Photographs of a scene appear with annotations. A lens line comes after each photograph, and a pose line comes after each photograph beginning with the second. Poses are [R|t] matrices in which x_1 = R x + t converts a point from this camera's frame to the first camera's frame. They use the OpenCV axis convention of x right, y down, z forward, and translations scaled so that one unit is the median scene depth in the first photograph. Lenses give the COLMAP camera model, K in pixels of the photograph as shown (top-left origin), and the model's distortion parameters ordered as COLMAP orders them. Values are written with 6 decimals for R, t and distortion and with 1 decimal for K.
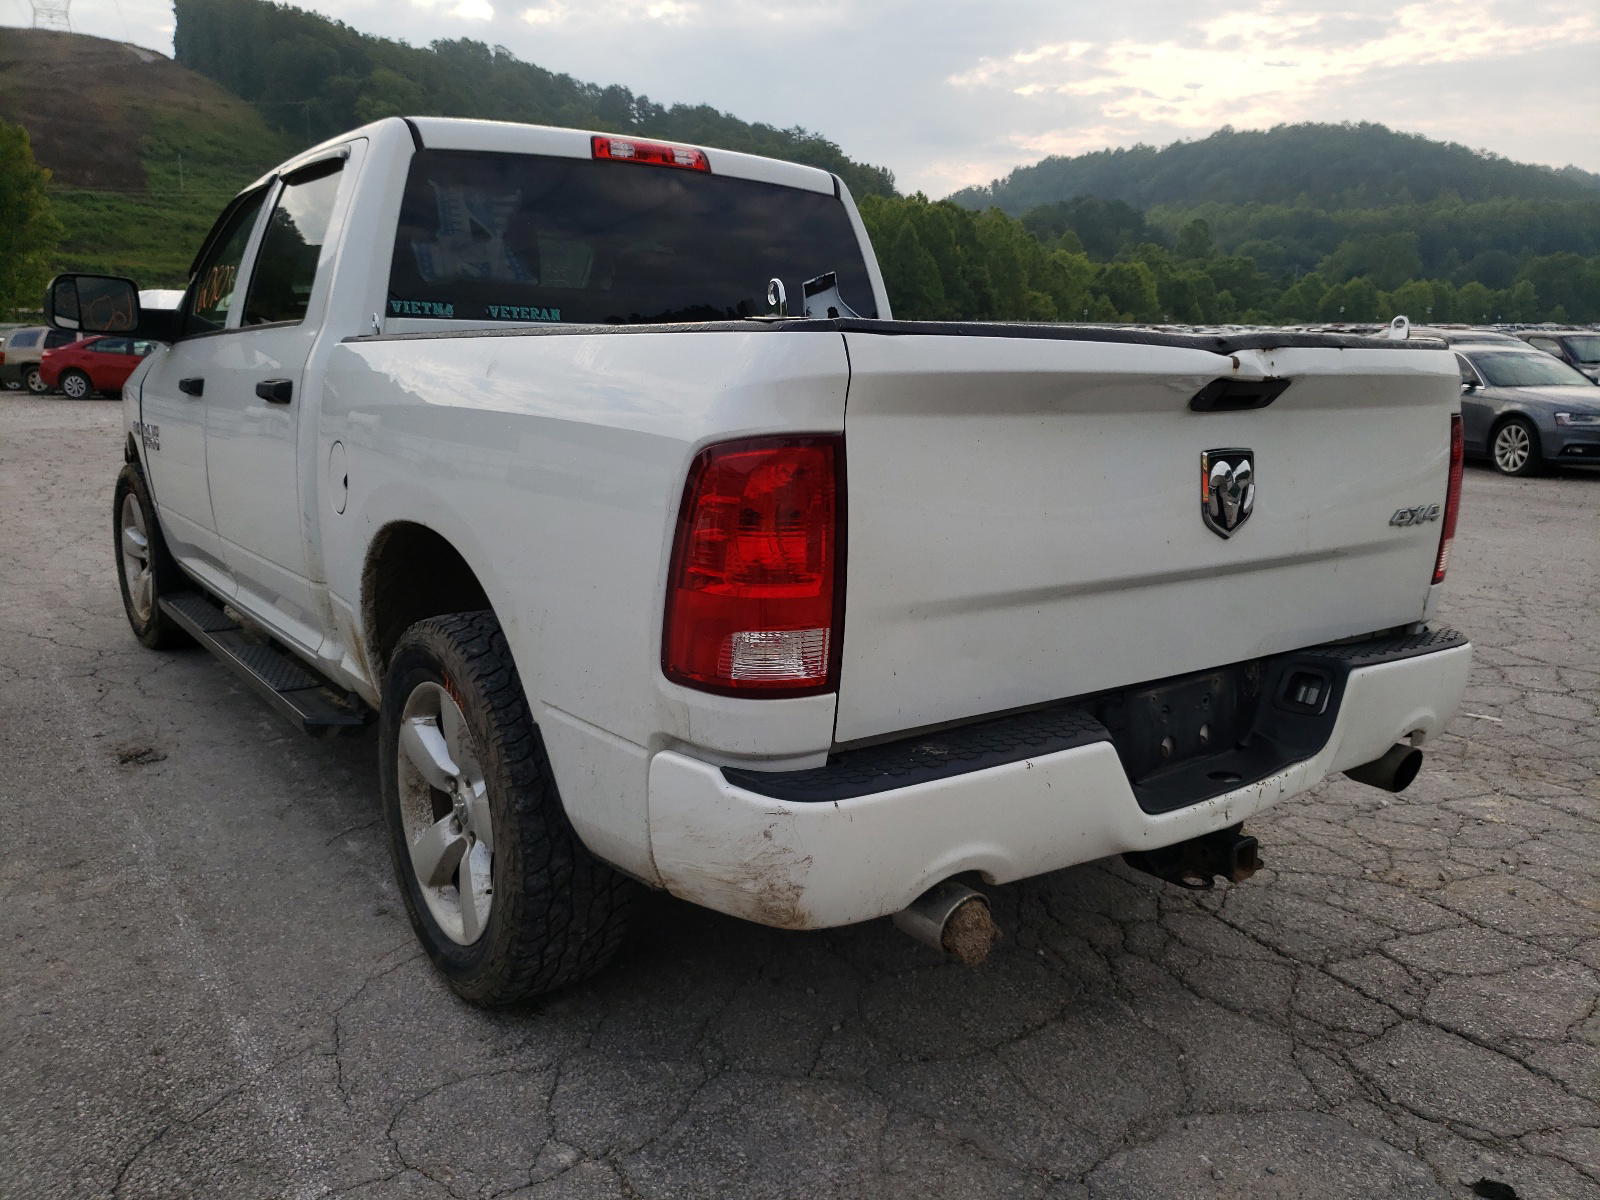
lens RADIAL K [[1246.0, 0, 806.7], [0, 1246.0, 630.2], [0, 0, 1]] dist [-0.000976, 0.031014]
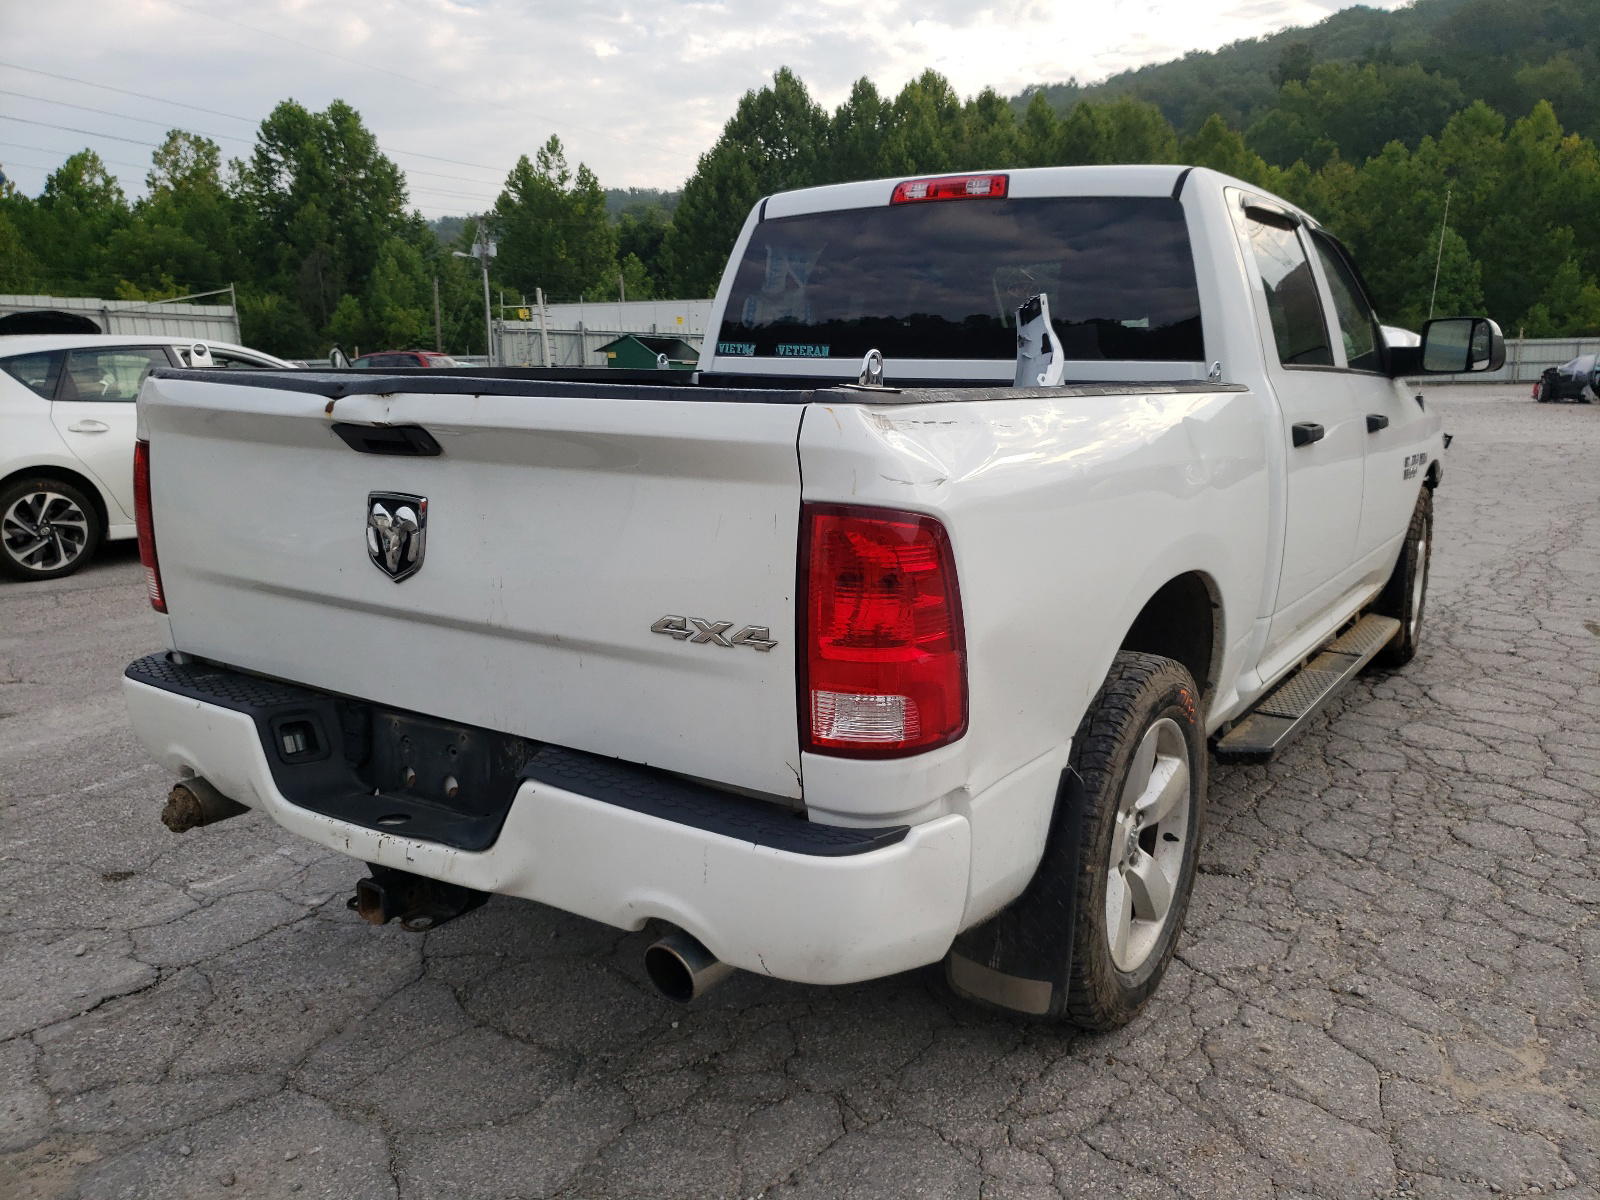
lens RADIAL K [[1246.0, 0, 806.7], [0, 1246.0, 630.2], [0, 0, 1]] dist [-0.000976, 0.031014]
pose [[0.334080, 0.192030, -0.922776, 1.177217], [-0.201675, 0.970916, 0.129034, -0.198394], [0.920716, 0.142993, 0.363092, 0.809043]]
